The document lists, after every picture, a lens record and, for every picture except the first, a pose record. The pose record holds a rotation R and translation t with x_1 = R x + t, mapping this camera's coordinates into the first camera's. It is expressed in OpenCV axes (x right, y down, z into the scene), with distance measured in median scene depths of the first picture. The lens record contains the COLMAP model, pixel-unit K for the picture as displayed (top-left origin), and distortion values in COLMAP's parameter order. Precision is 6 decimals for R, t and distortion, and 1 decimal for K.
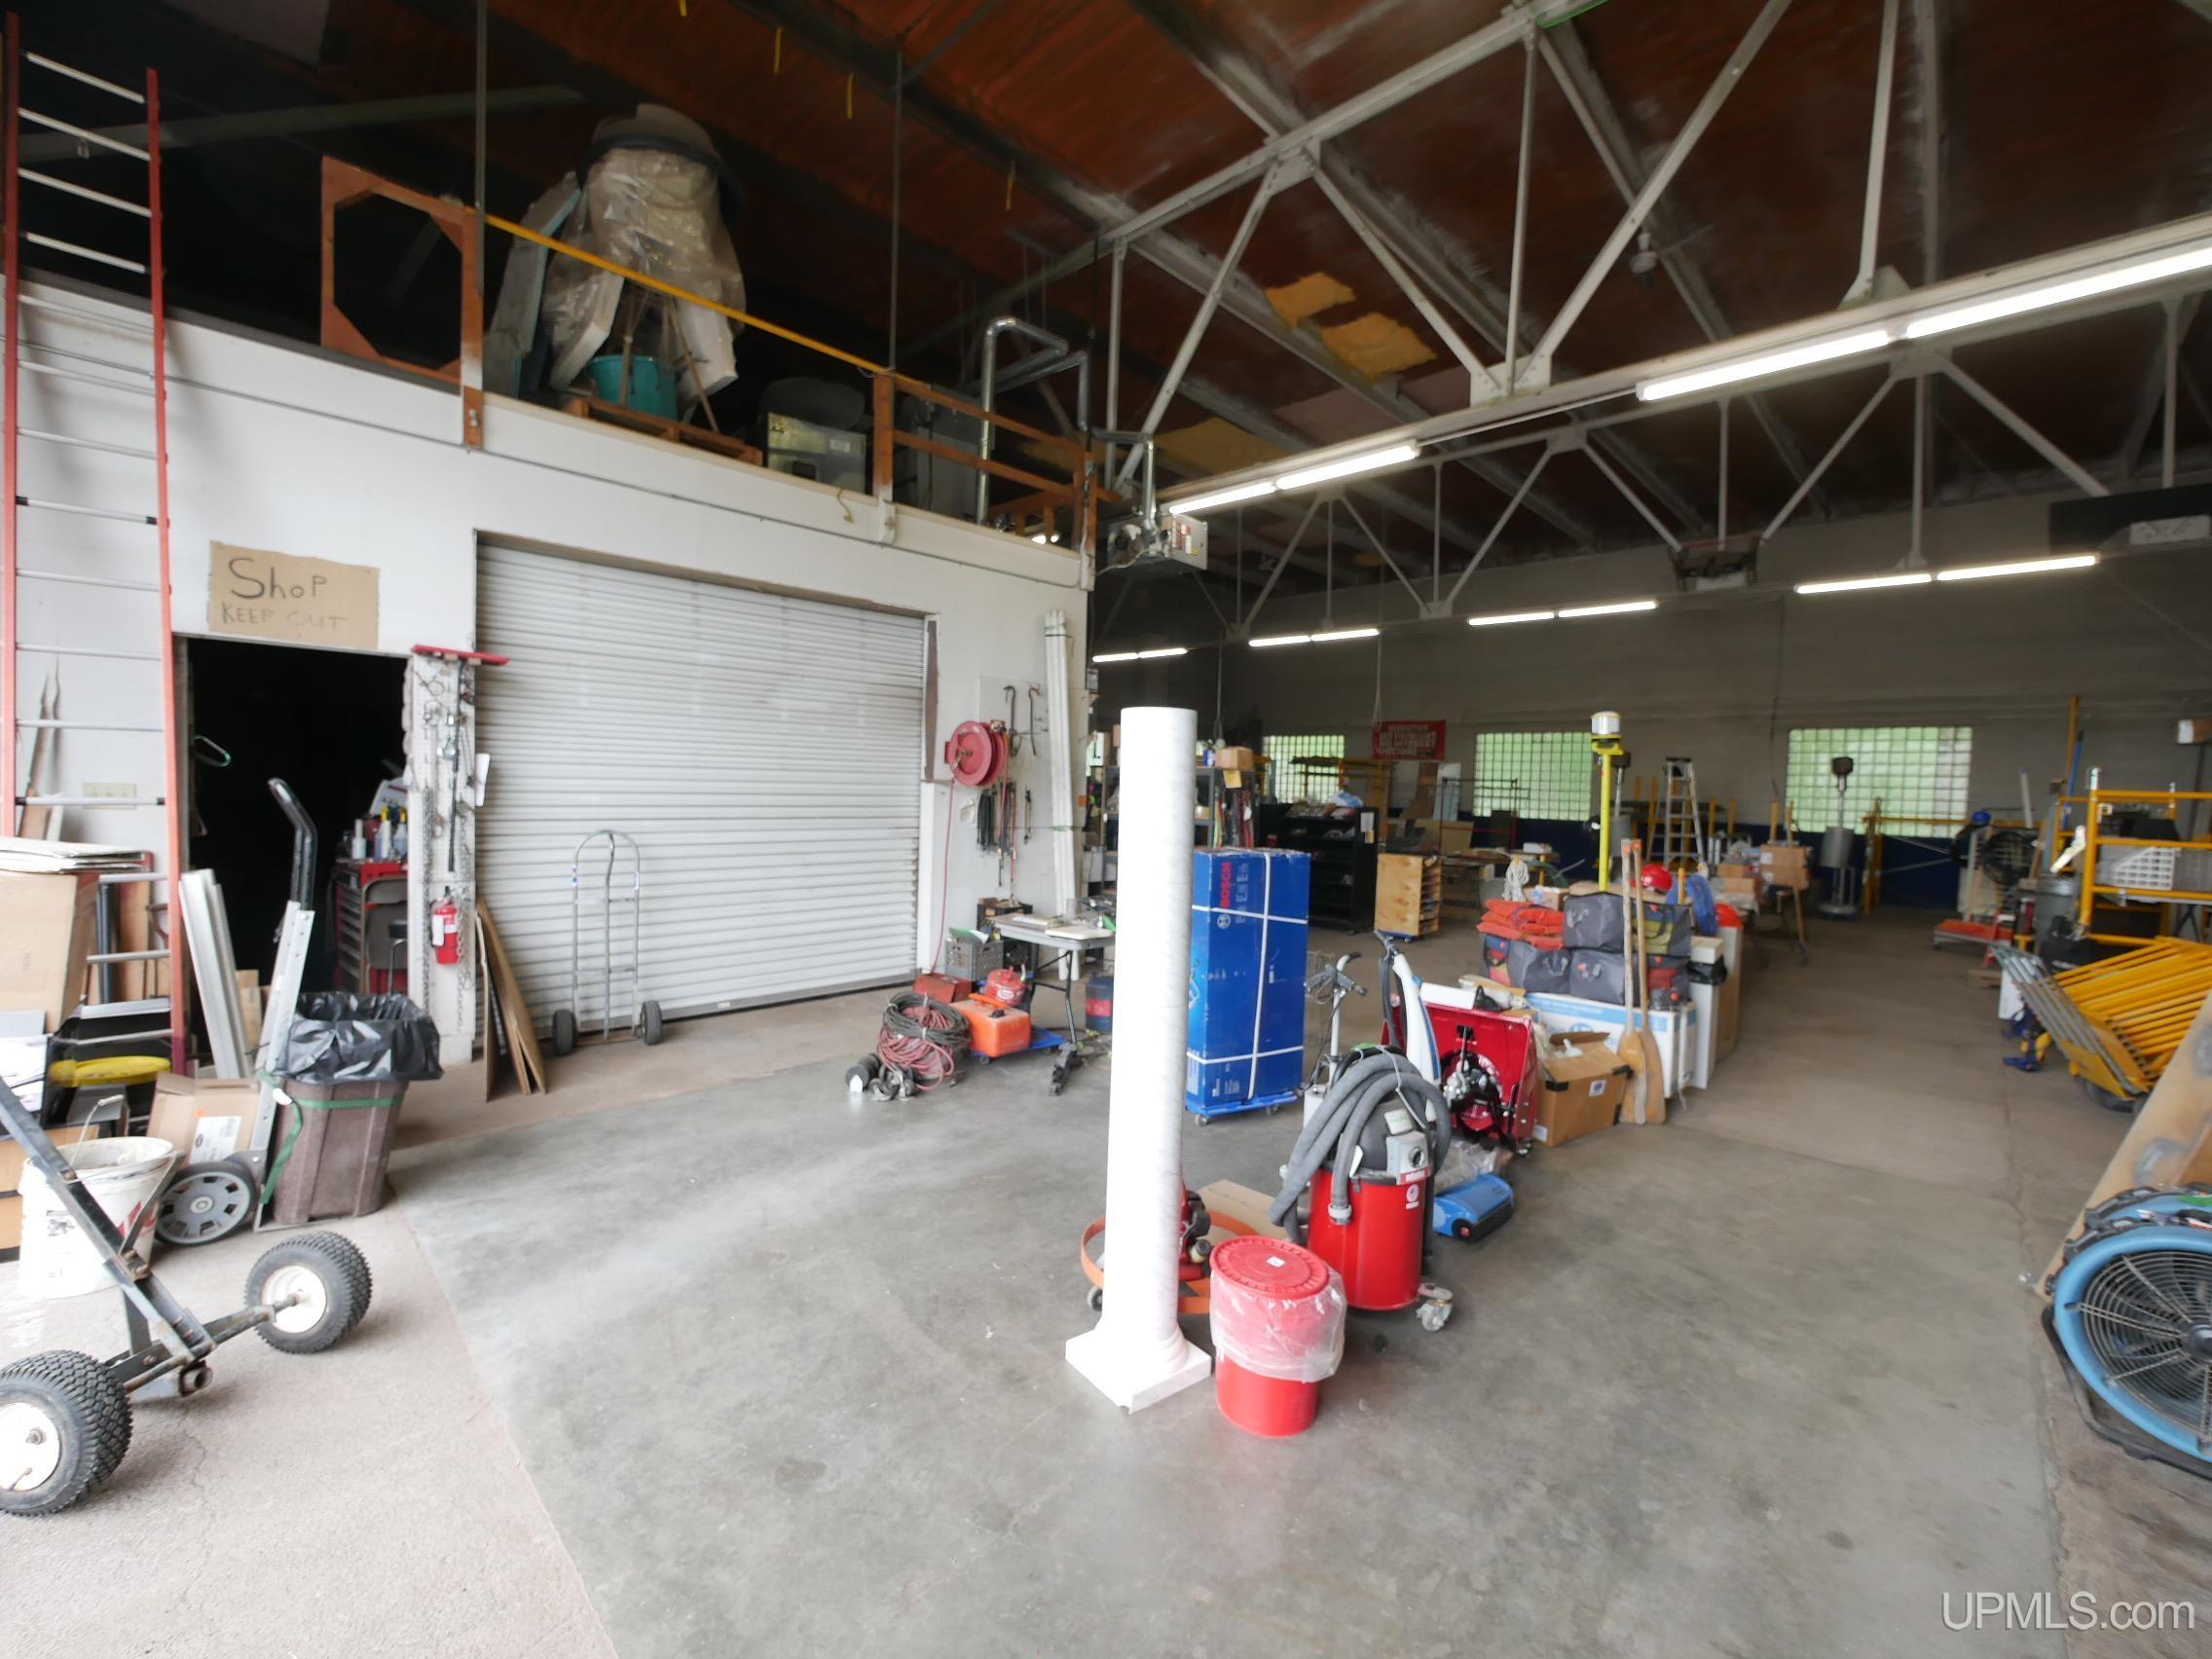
lens RADIAL K [[922.4, 0, 1105.1], [0, 922.4, 821.4], [0, 0, 1]] dist [-0.004885, -0.000043]
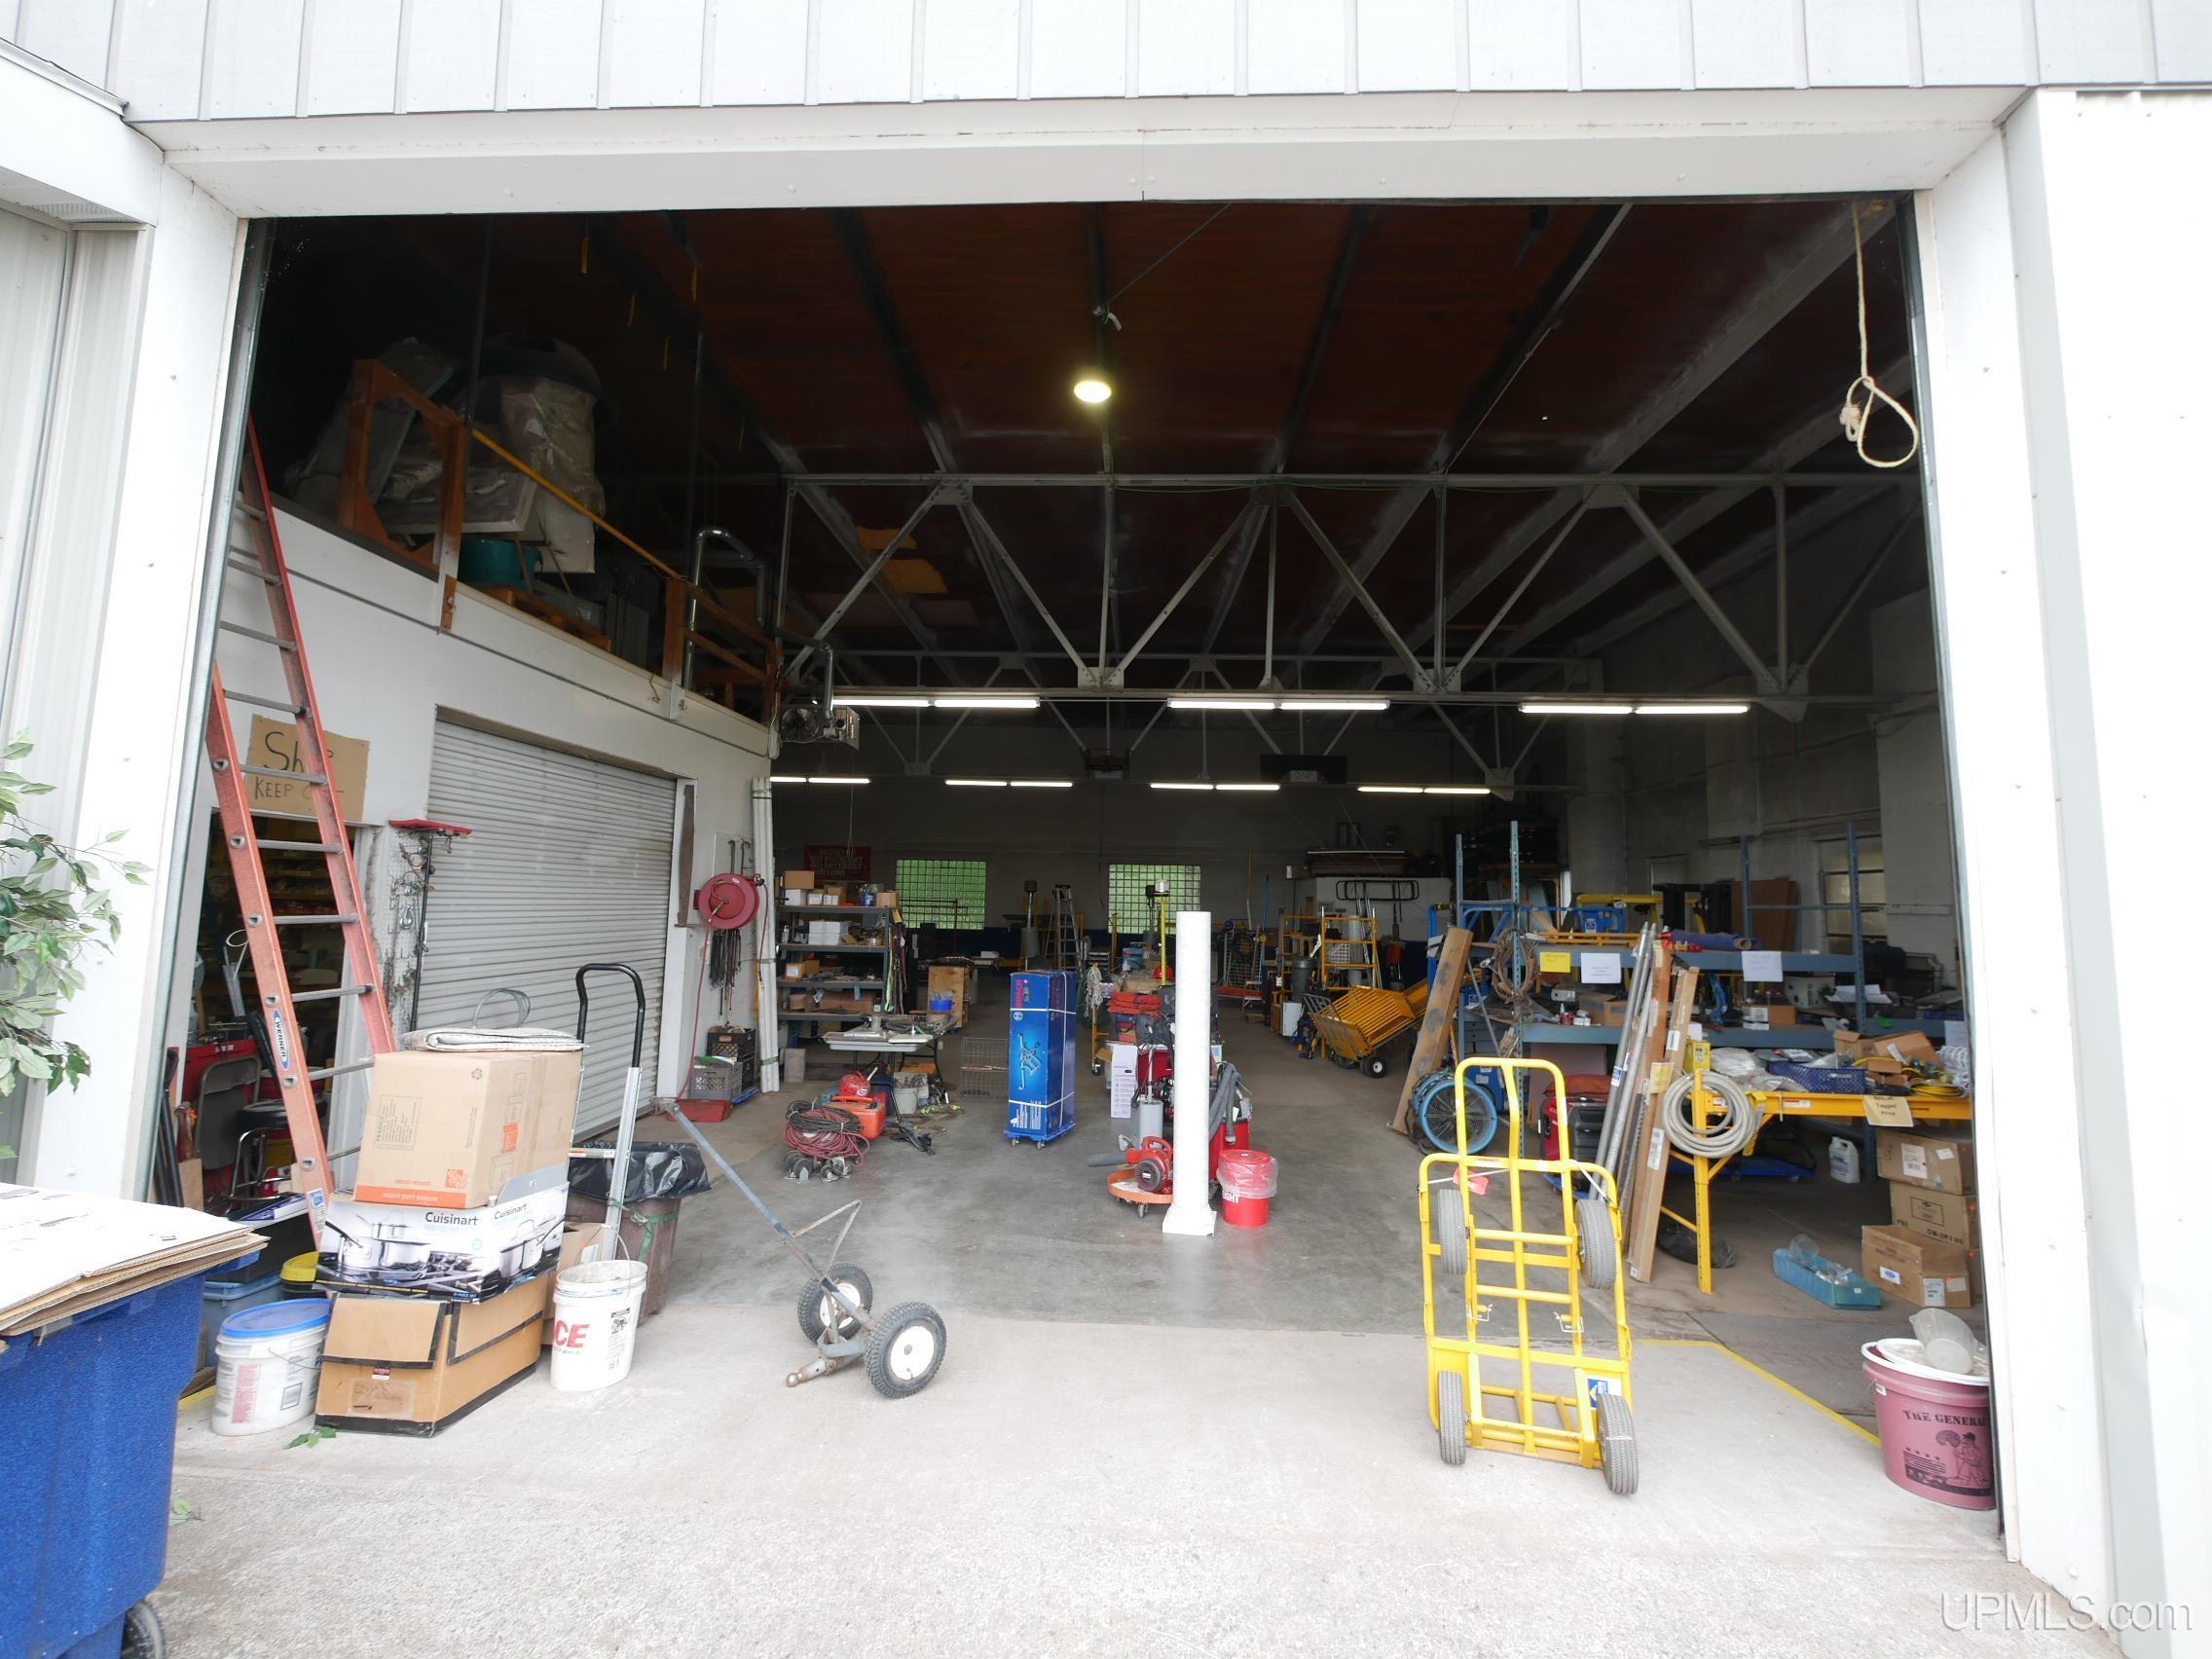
lens RADIAL K [[910.9, 0, 1101.5], [0, 910.9, 823.3], [0, 0, 1]] dist [-0.007817, 0.000398]
pose [[0.744700, 0.046460, 0.665781, -0.556252], [0.028296, 0.994479, -0.101047, -0.041241], [-0.666800, 0.094088, 0.739274, -0.172976]]
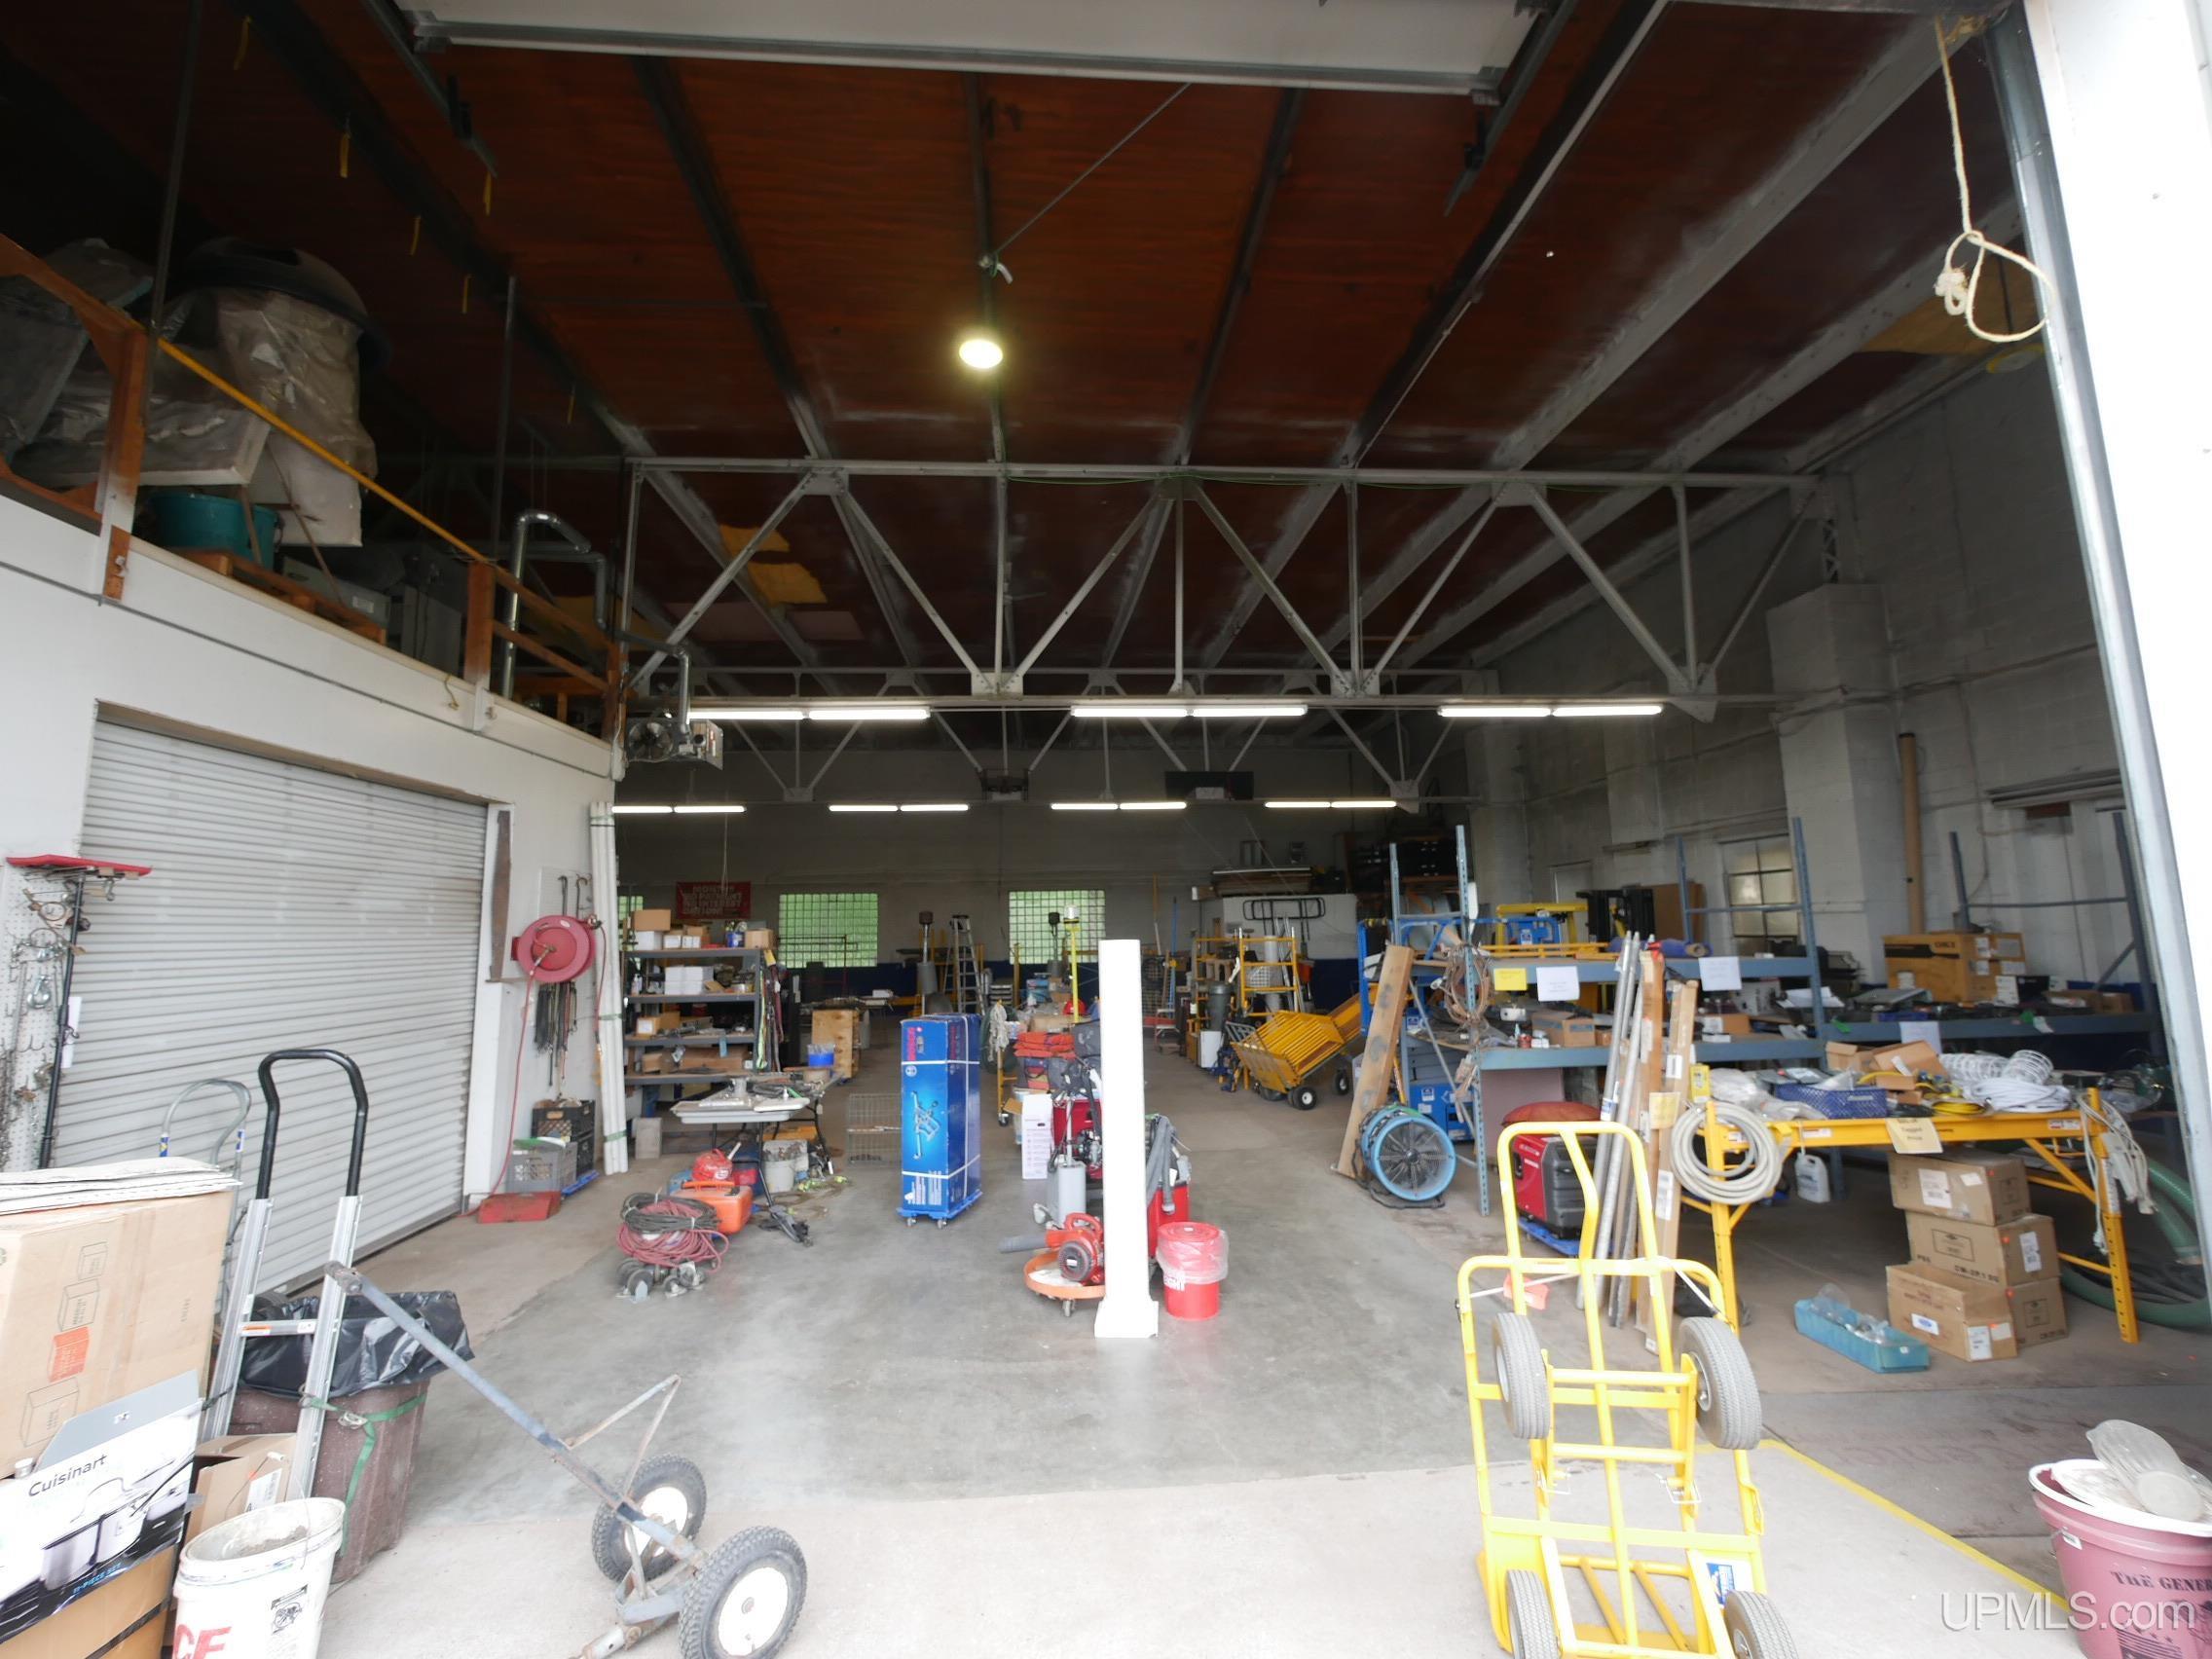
lens RADIAL K [[910.9, 0, 1101.5], [0, 910.9, 823.3], [0, 0, 1]] dist [-0.007817, 0.000398]
pose [[0.666301, 0.047970, 0.744139, -0.473364], [0.068575, 0.989758, -0.125206, -0.044523], [-0.742523, 0.134454, 0.656187, -0.072633]]
